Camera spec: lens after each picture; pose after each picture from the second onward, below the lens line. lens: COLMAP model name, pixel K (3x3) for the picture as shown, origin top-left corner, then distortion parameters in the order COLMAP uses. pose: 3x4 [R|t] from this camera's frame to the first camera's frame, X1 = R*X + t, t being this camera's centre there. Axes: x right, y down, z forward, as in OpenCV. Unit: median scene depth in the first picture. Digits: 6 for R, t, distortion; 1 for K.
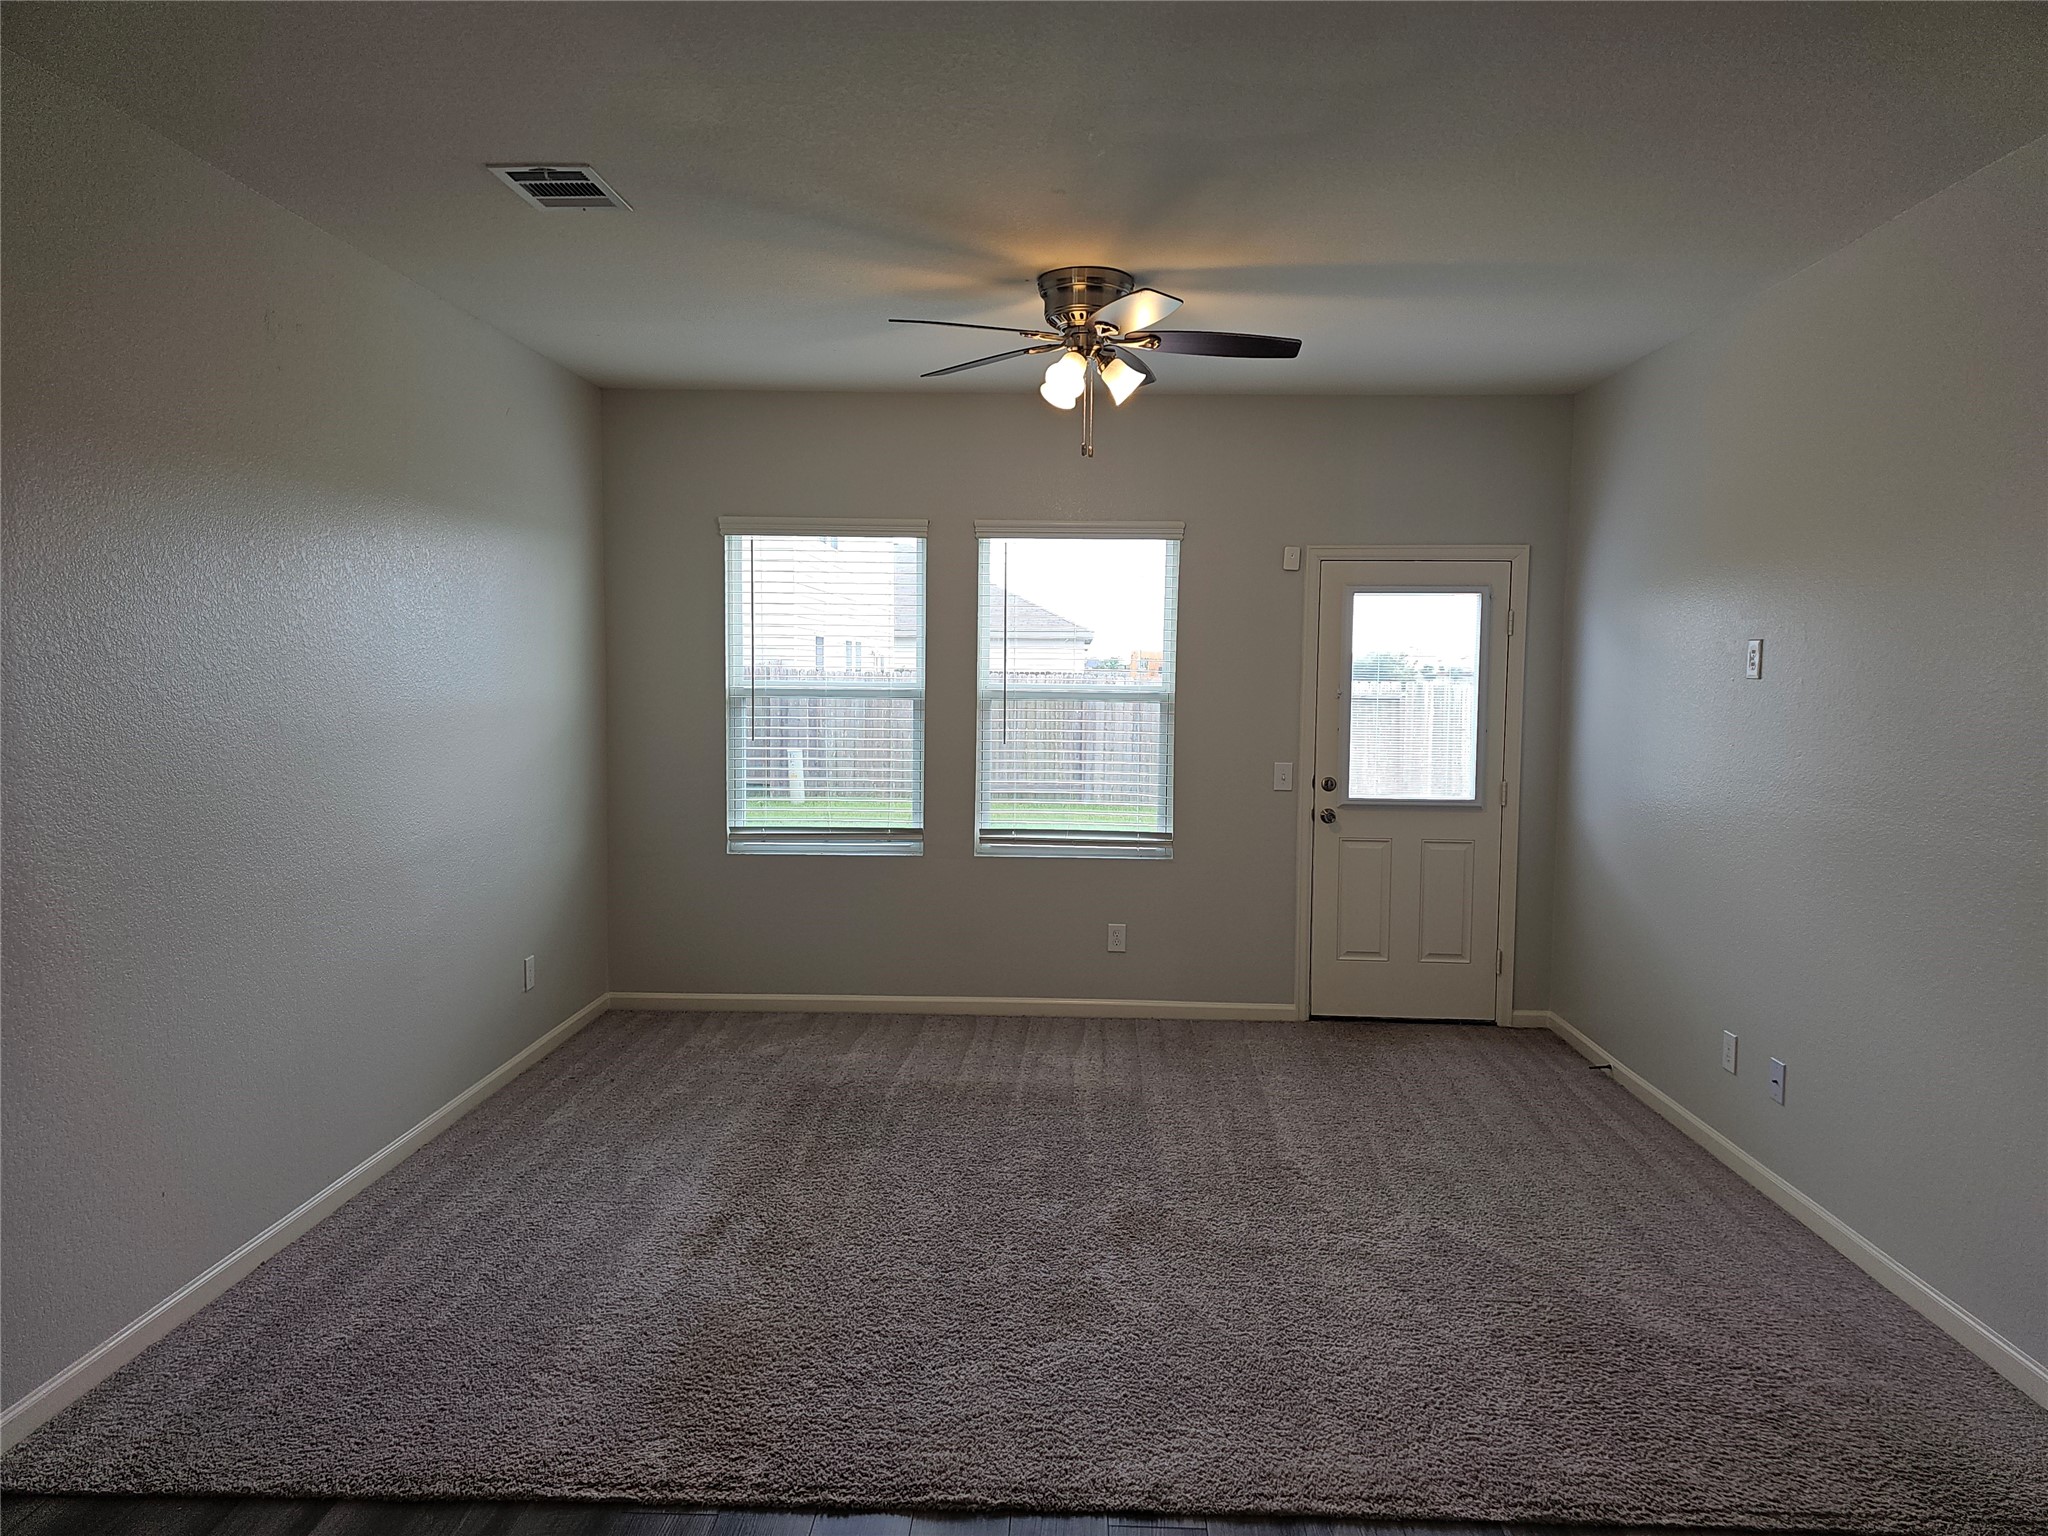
lens RADIAL K [[1353.8, 0, 1038.7], [0, 1353.8, 759.0], [0, 0, 1]] dist [0.049523, -0.038134]
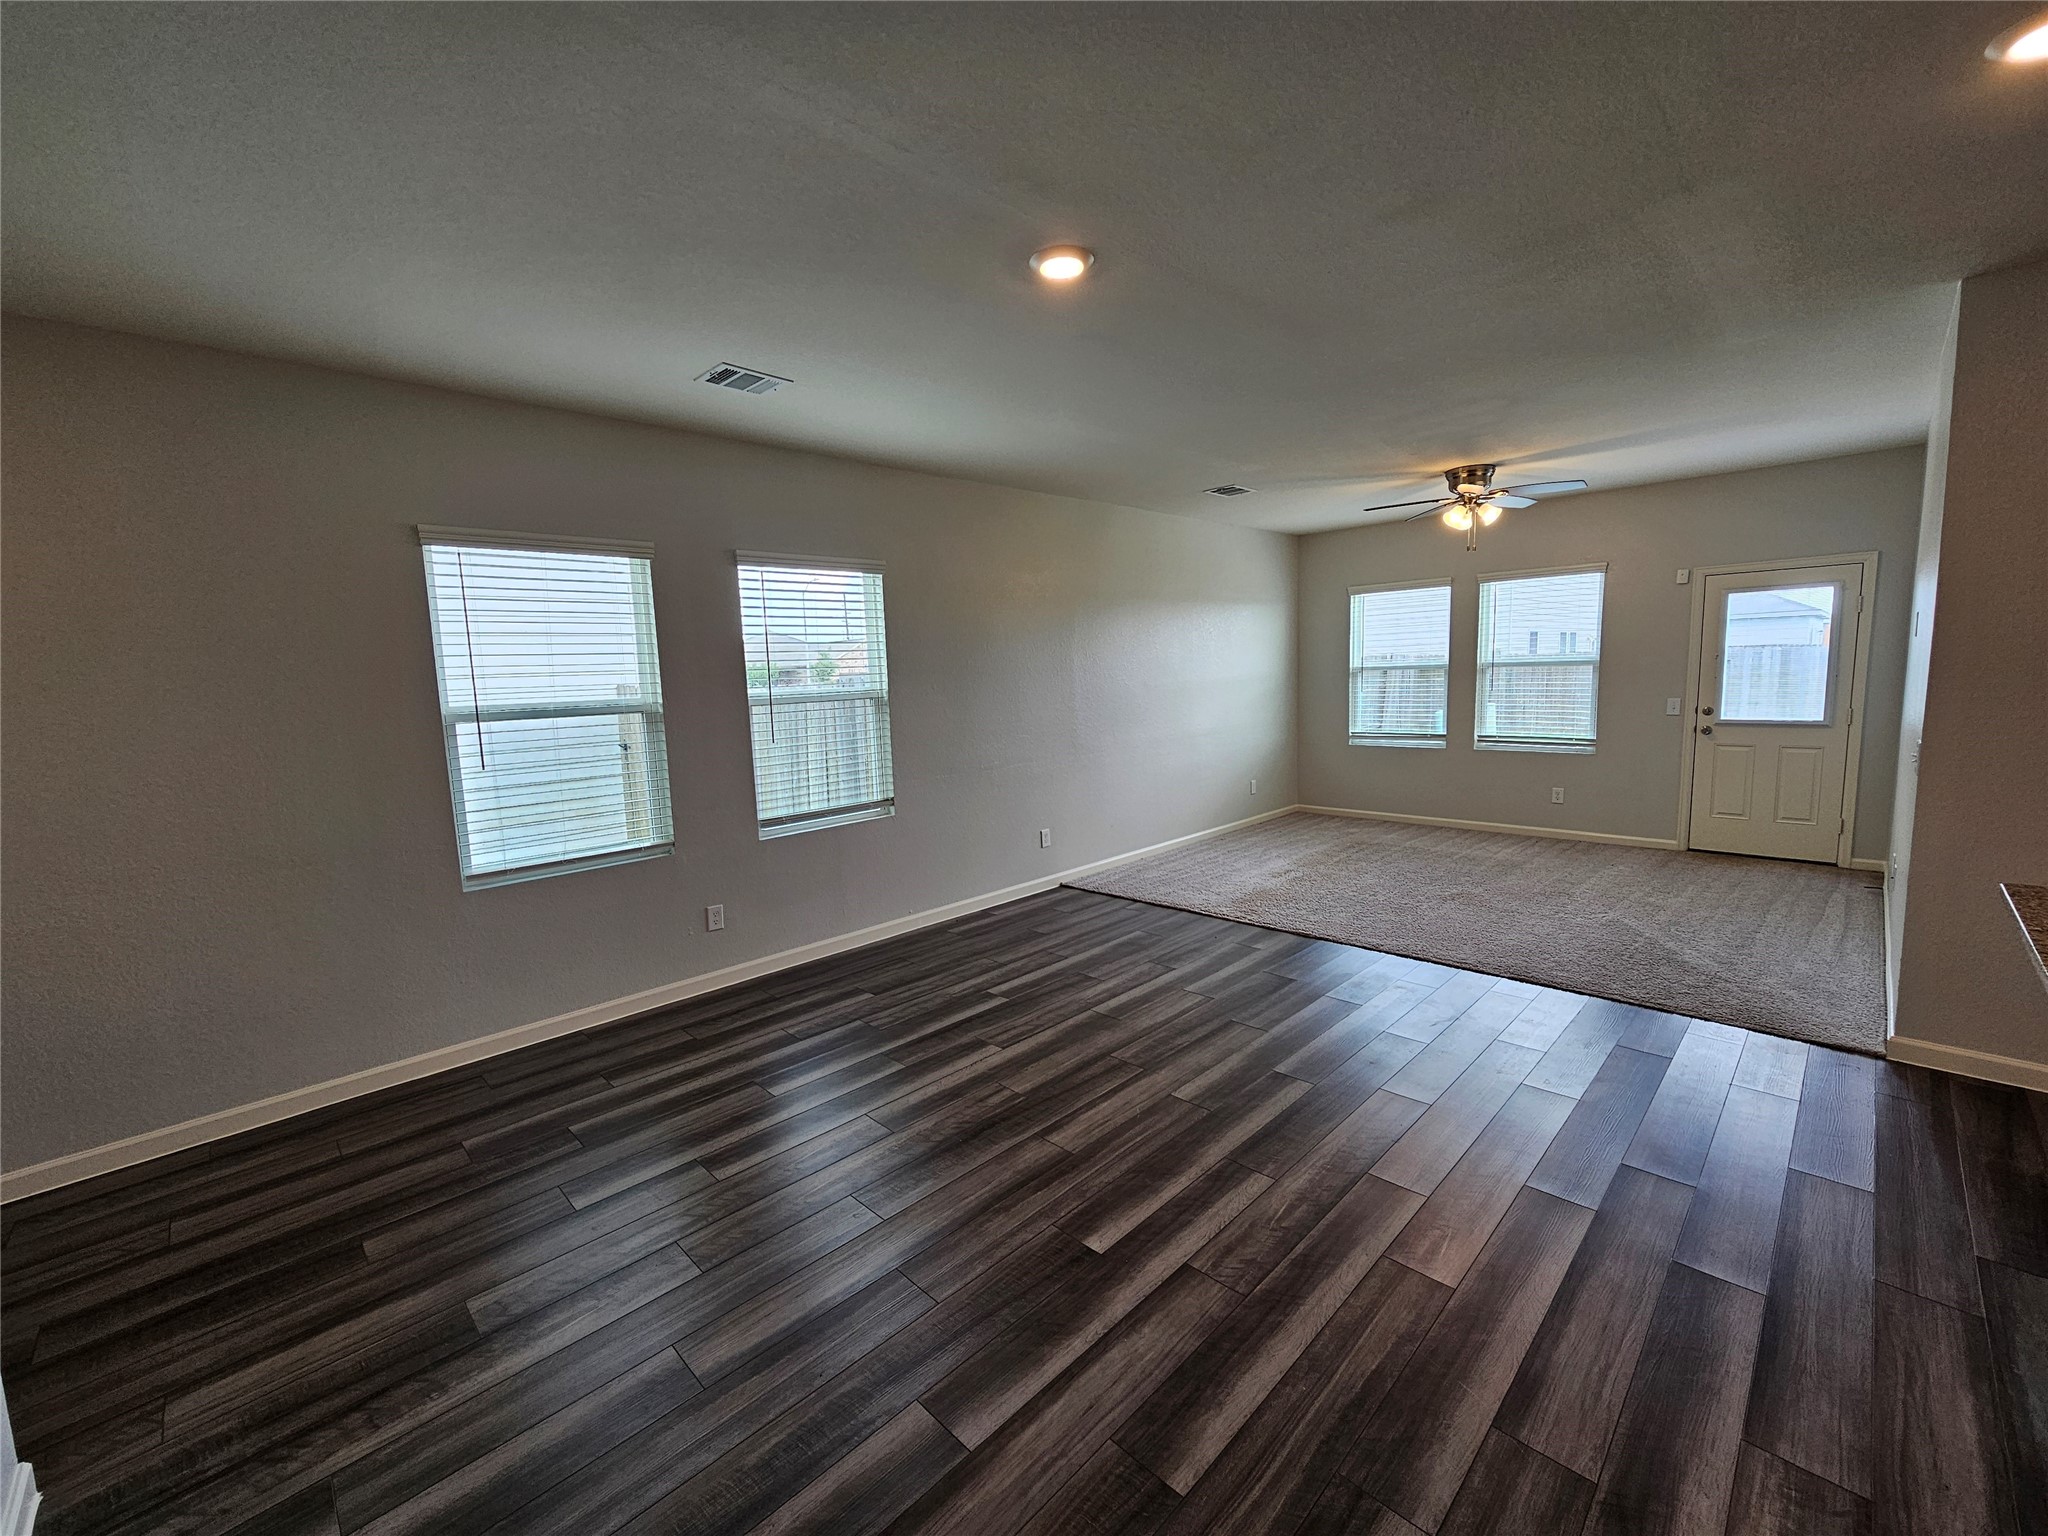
lens RADIAL K [[838.8, 0, 1028.0], [0, 838.8, 758.7], [0, 0, 1]] dist [-0.006658, 0.003257]
pose [[0.726934, 0.034464, -0.685842, 0.314645], [-0.001169, 0.998801, 0.048950, 0.027672], [0.686706, -0.034782, 0.726103, -0.317181]]
